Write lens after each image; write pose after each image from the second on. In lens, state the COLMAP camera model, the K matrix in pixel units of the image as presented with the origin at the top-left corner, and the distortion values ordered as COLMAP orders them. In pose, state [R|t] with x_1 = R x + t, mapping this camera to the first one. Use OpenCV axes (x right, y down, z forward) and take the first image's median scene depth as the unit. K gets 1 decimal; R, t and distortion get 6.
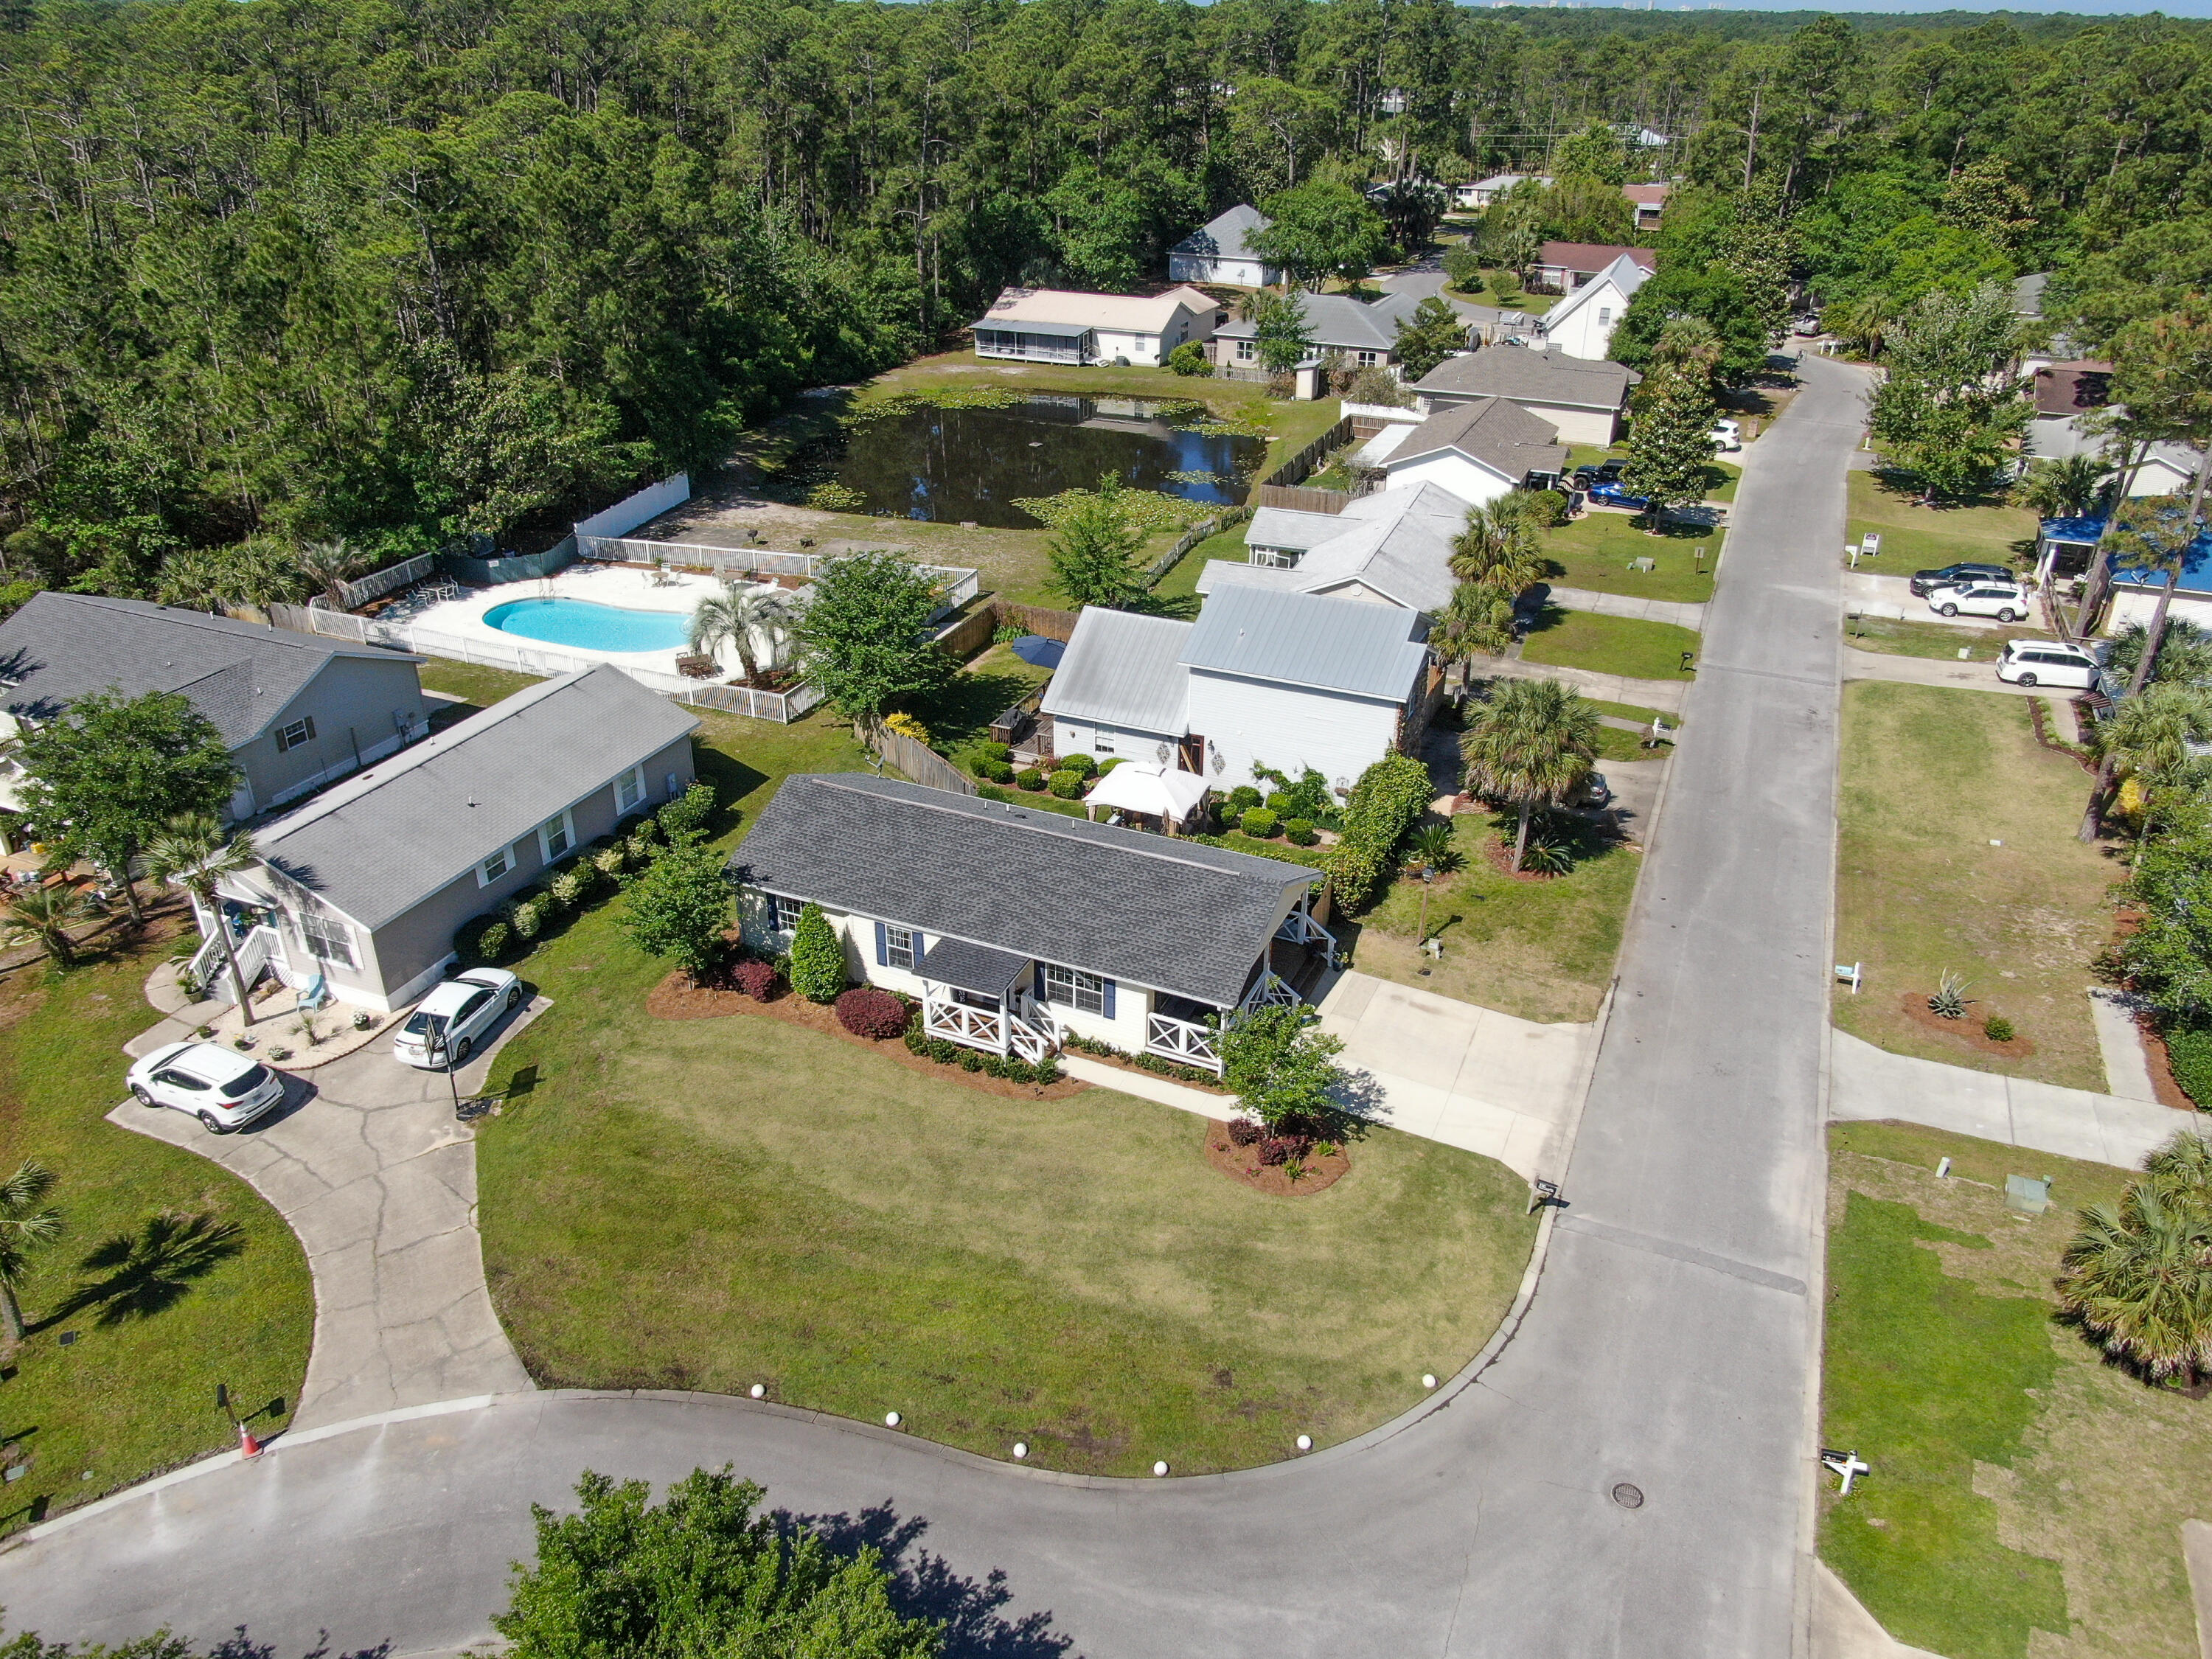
lens RADIAL K [[1596.3, 0, 1115.8], [0, 1596.3, 818.5], [0, 0, 1]] dist [-0.019860, 0.007887]
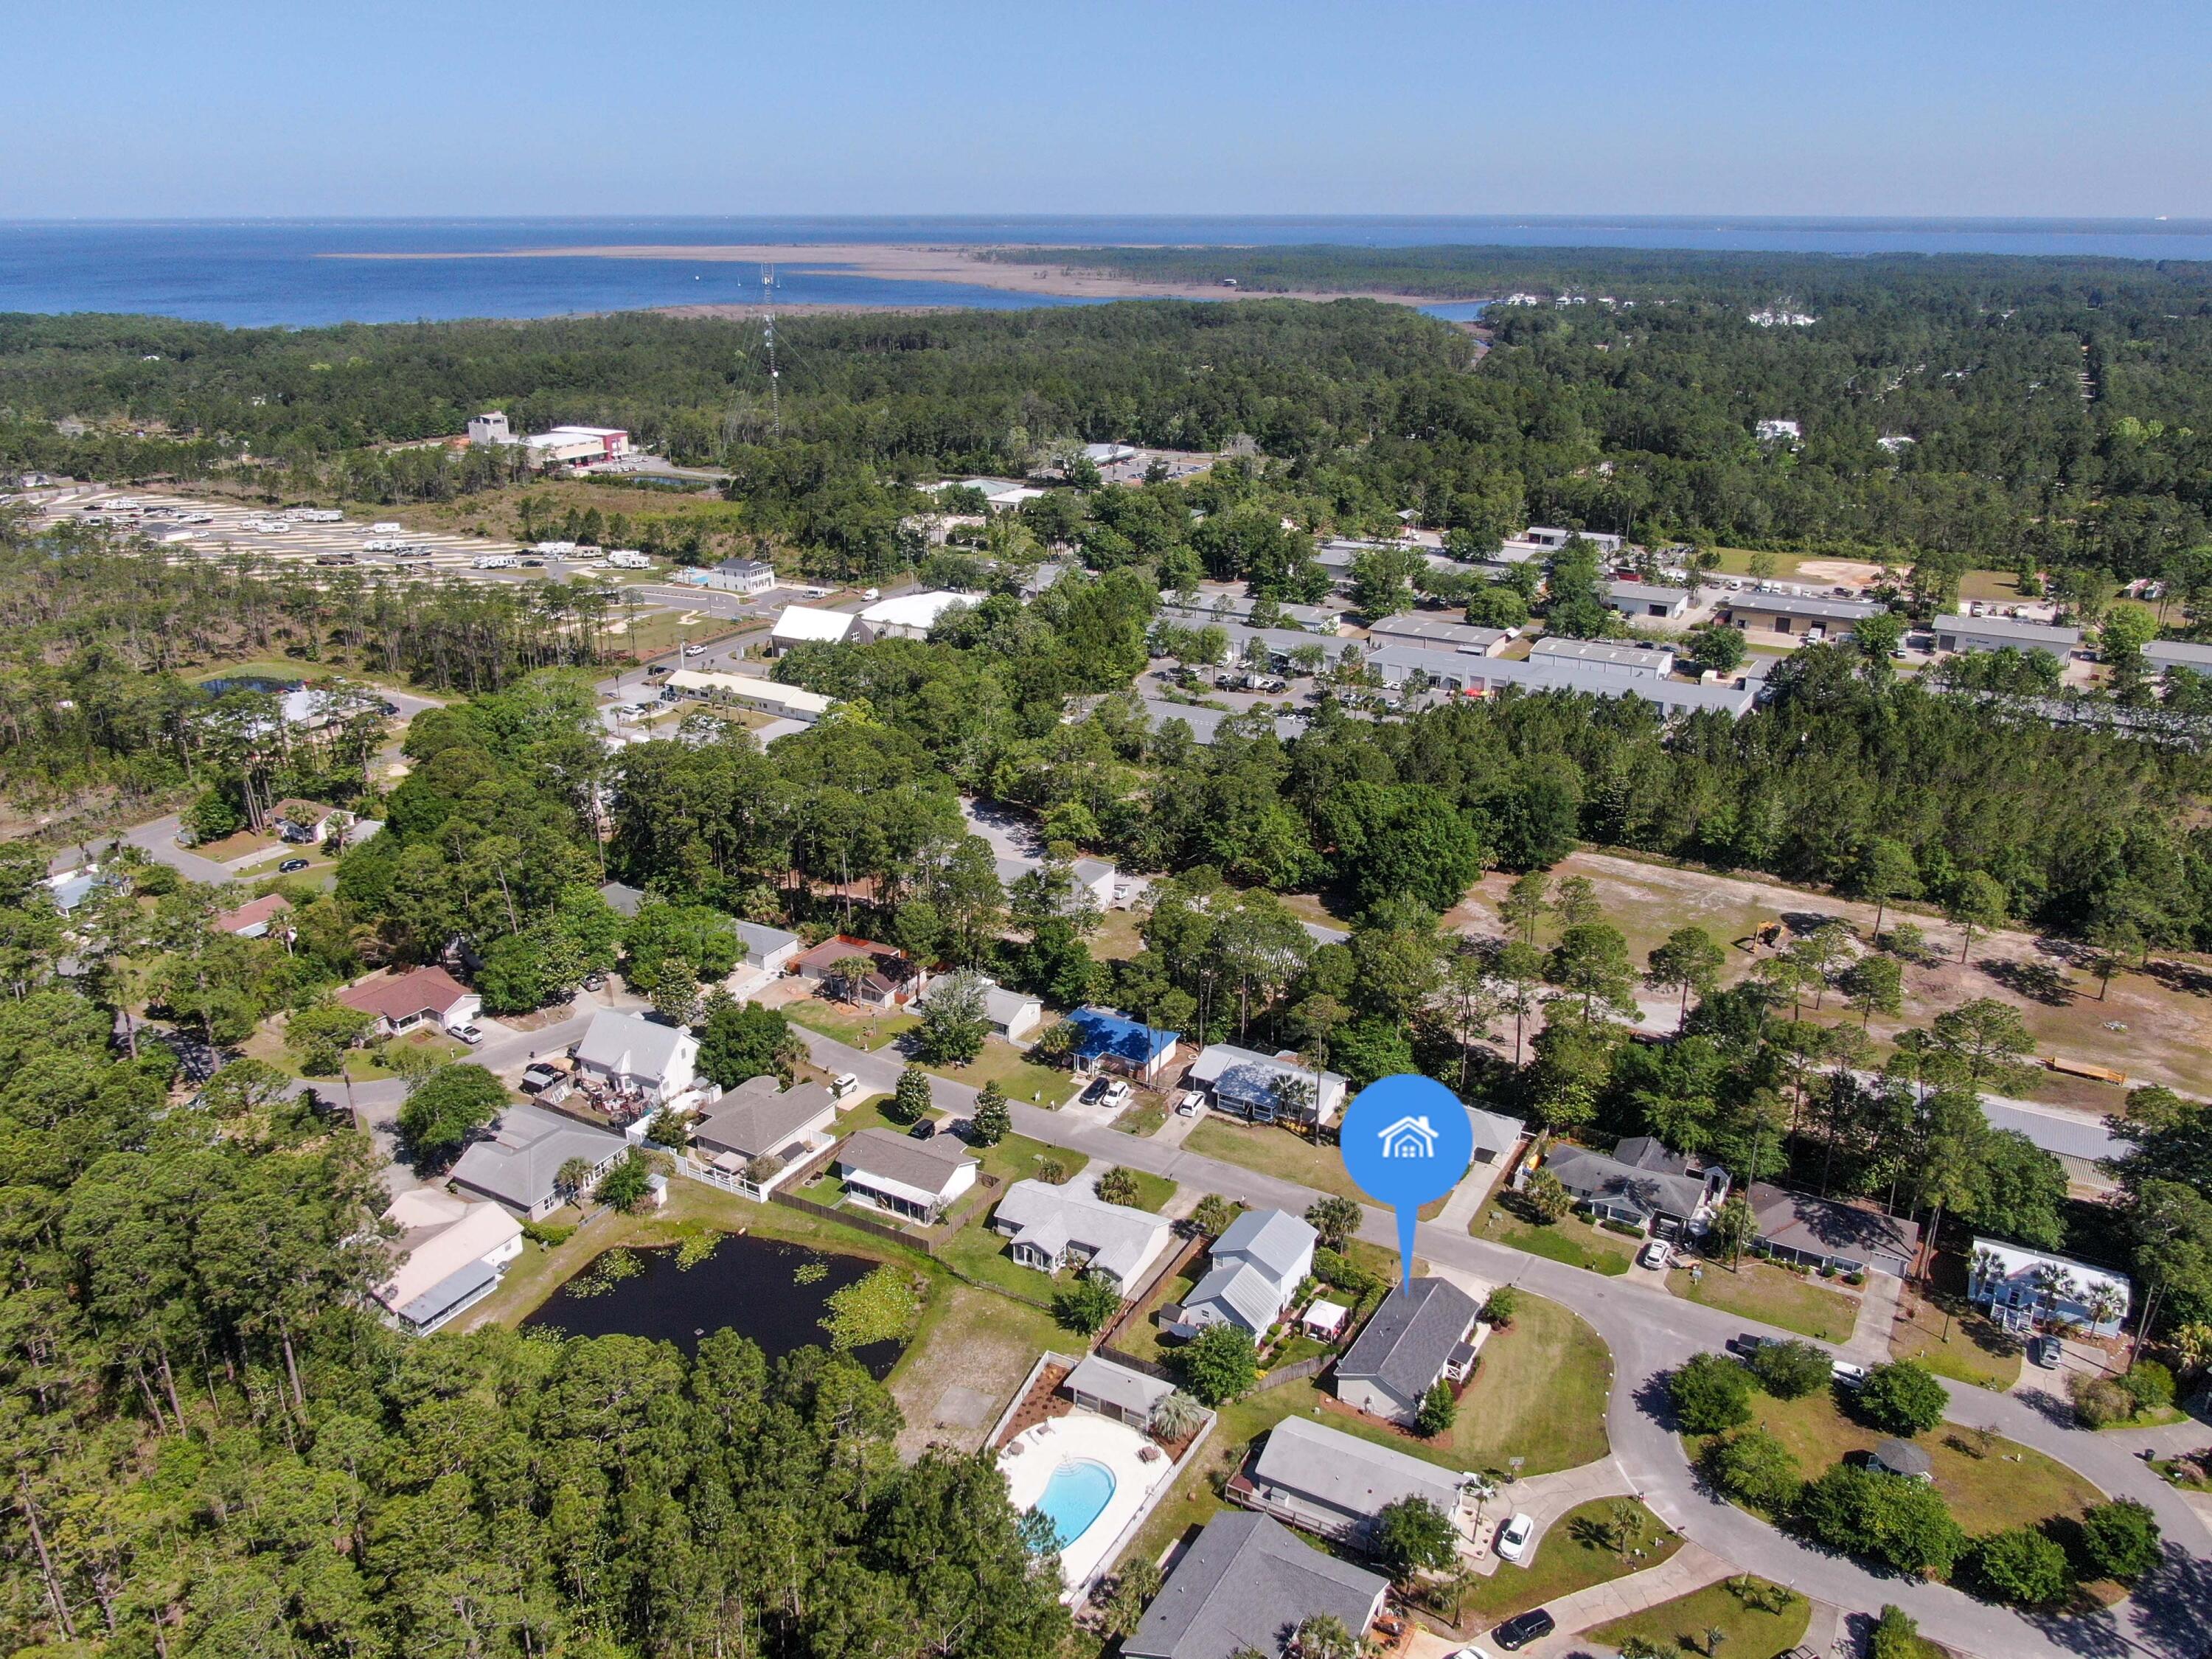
lens RADIAL K [[1611.4, 0, 1103.8], [0, 1611.4, 847.3], [0, 0, 1]] dist [-0.019012, 0.011636]
pose [[0.123952, -0.366136, 0.922269, -2.357993], [0.450101, 0.849066, 0.276581, -1.687110], [-0.884333, 0.380831, 0.270041, 0.282773]]
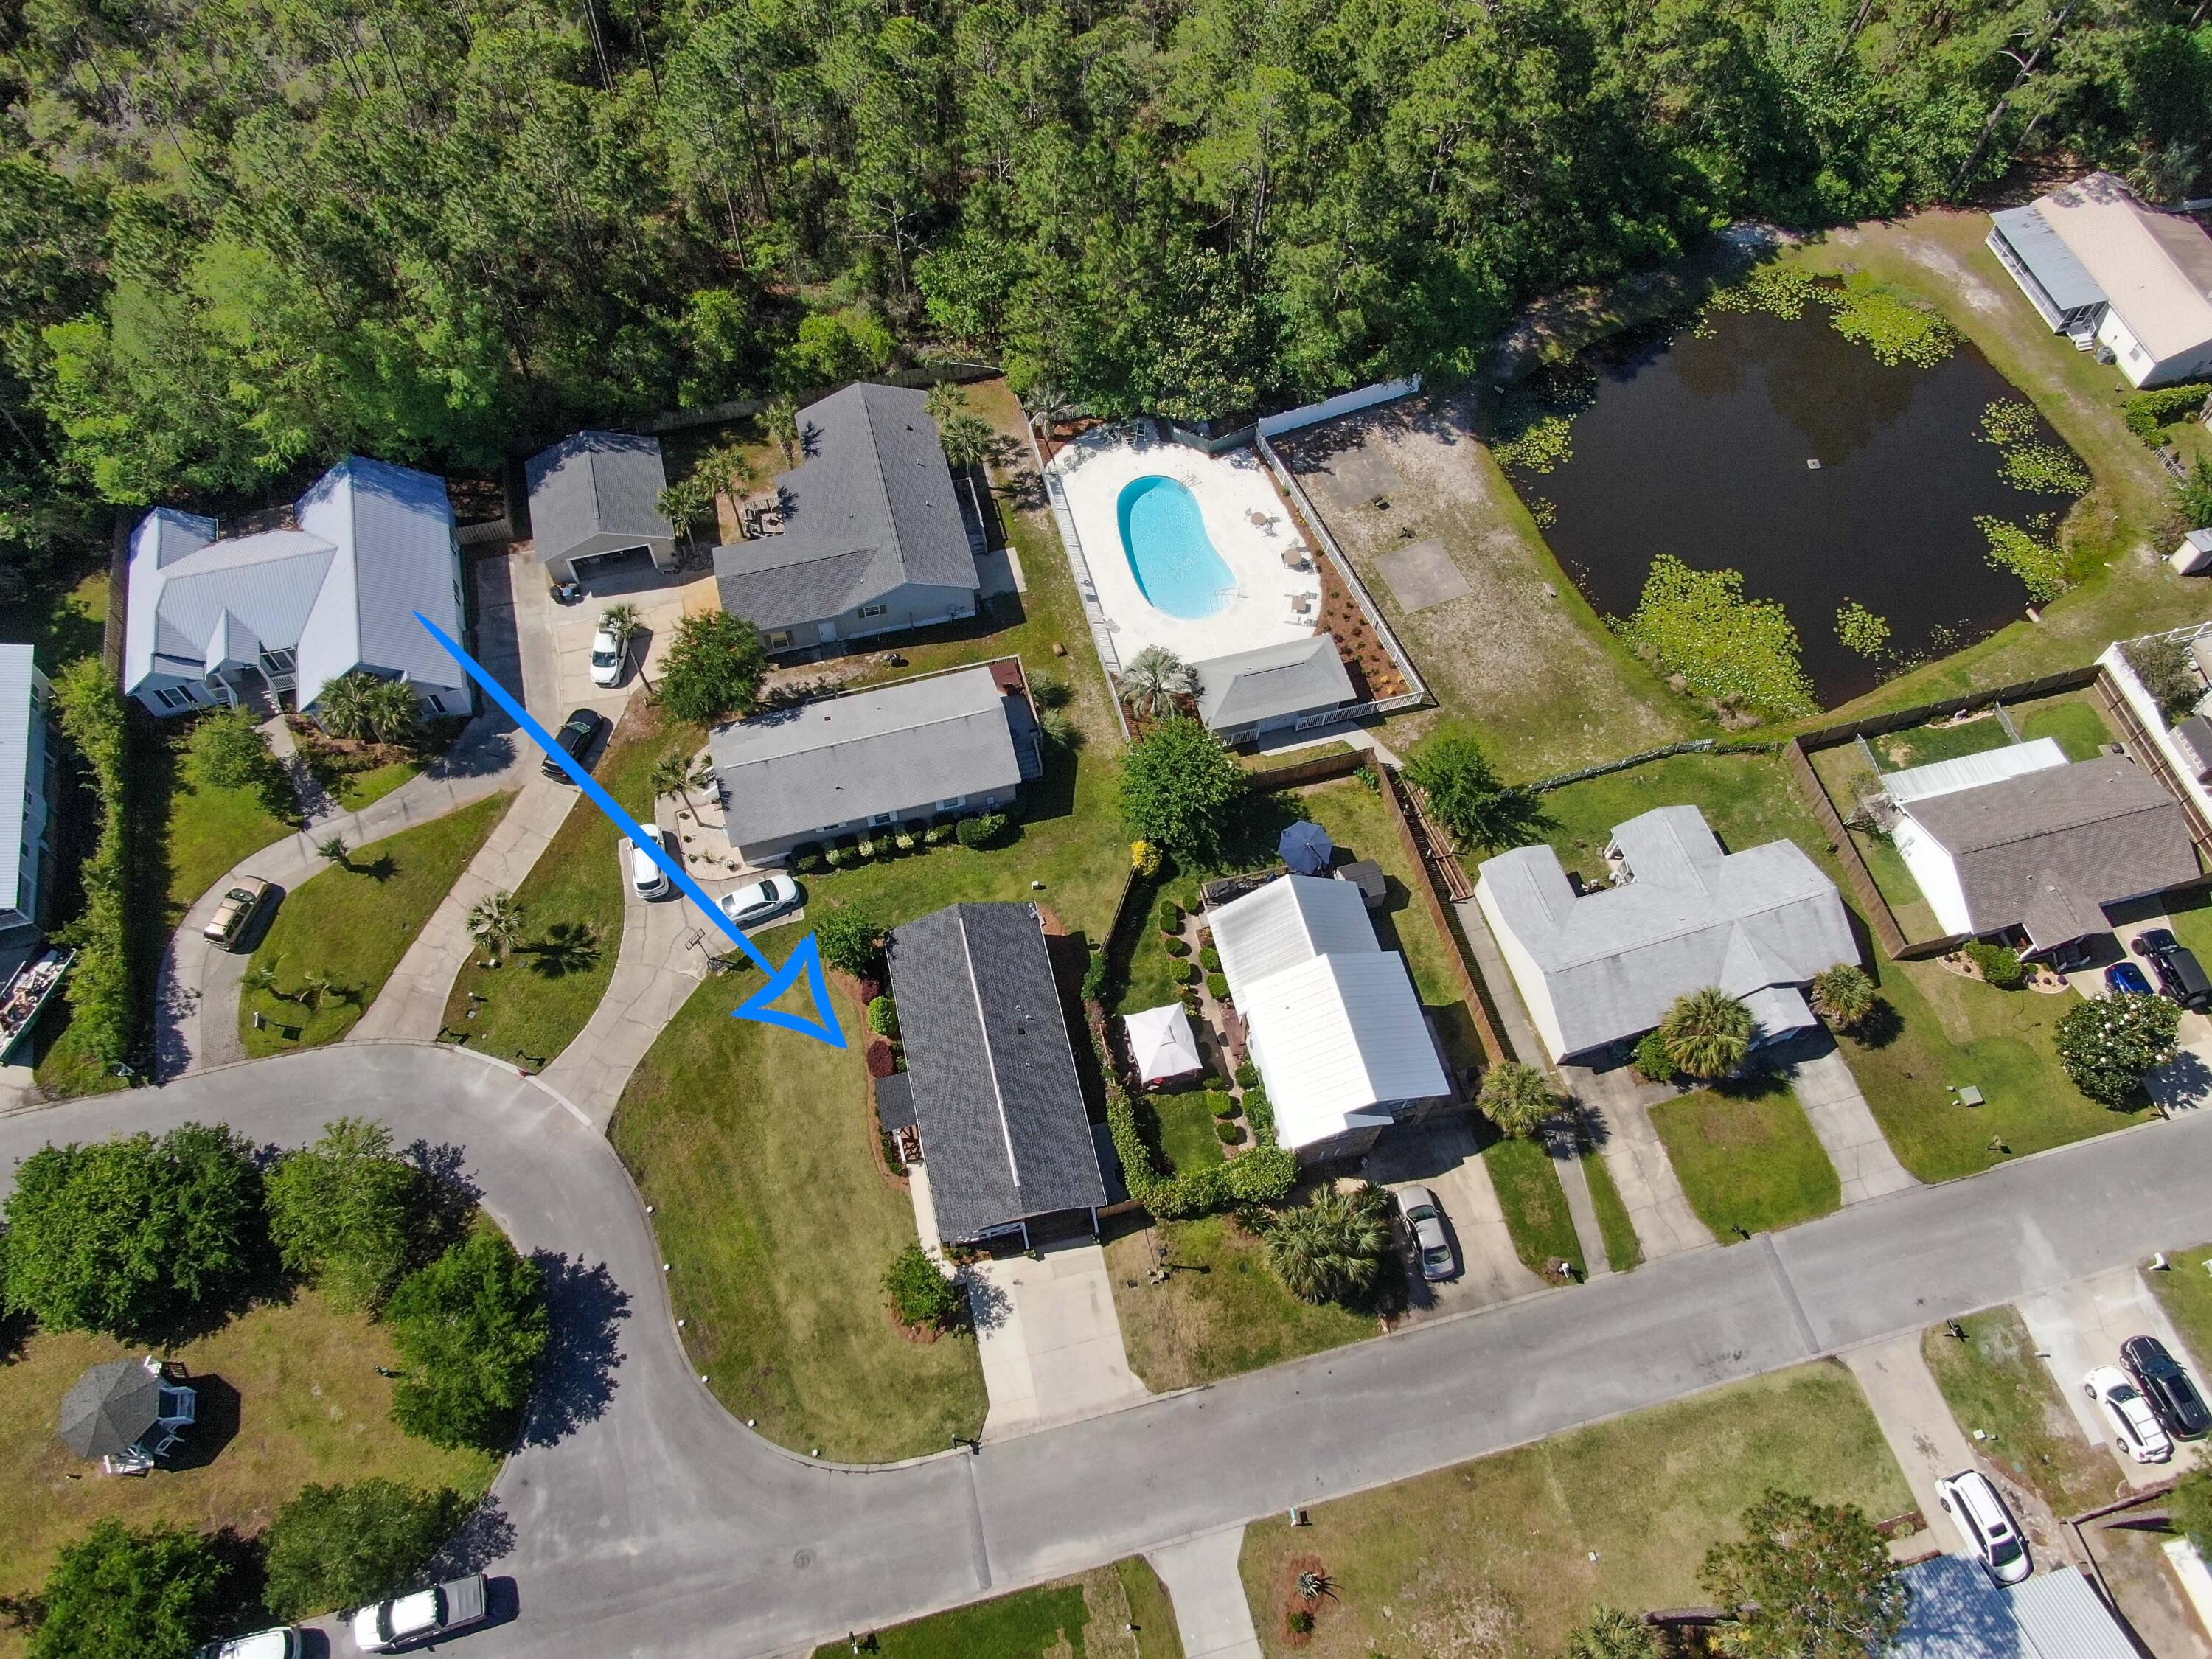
lens RADIAL K [[1611.4, 0, 1102.0], [0, 1611.4, 833.0], [0, 0, 1]] dist [-0.019012, 0.011636]
pose [[0.607652, 0.696509, -0.381620, 0.425647], [-0.377105, 0.675921, 0.633184, -1.081443], [0.698964, -0.240845, 0.673382, 0.016246]]
